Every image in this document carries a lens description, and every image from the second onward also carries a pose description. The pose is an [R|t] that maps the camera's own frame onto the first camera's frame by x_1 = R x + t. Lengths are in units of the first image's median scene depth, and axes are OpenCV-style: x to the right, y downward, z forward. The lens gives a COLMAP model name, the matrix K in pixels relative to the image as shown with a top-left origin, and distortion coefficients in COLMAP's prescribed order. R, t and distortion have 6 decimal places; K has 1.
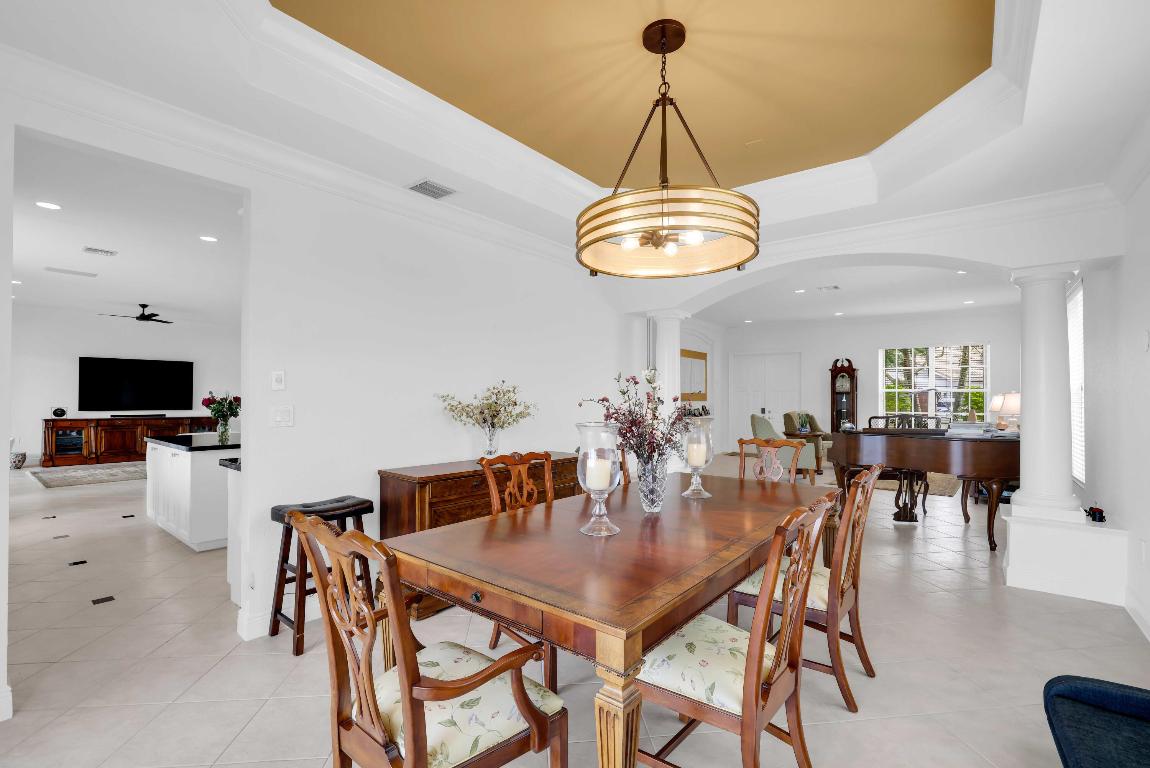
lens RADIAL K [[506.7, 0, 579.3], [0, 506.7, 388.0], [0, 0, 1]] dist [-0.033192, 0.008753]
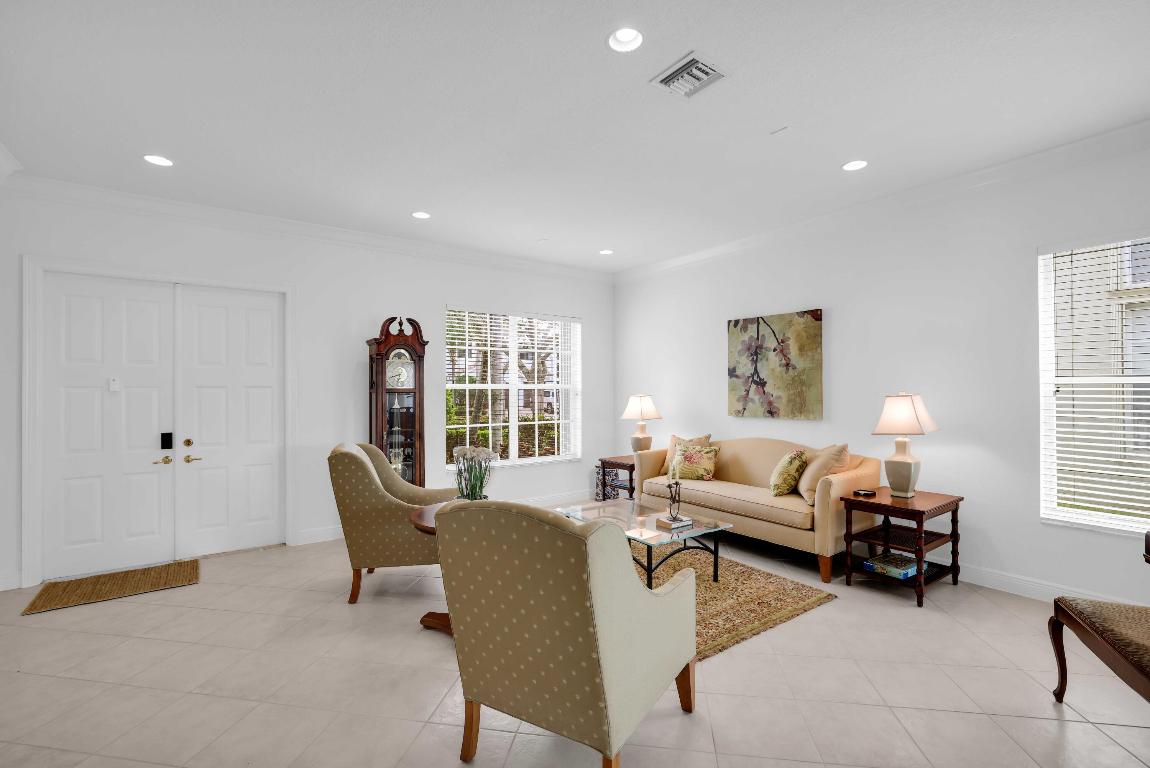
lens RADIAL K [[506.7, 0, 580.4], [0, 506.7, 388.1], [0, 0, 1]] dist [-0.033192, 0.008753]
pose [[0.271006, 0.001346, 0.962577, 0.120463], [-0.016711, 0.999855, 0.003306, 0.002368], [-0.962433, -0.016981, 0.270989, 0.711934]]
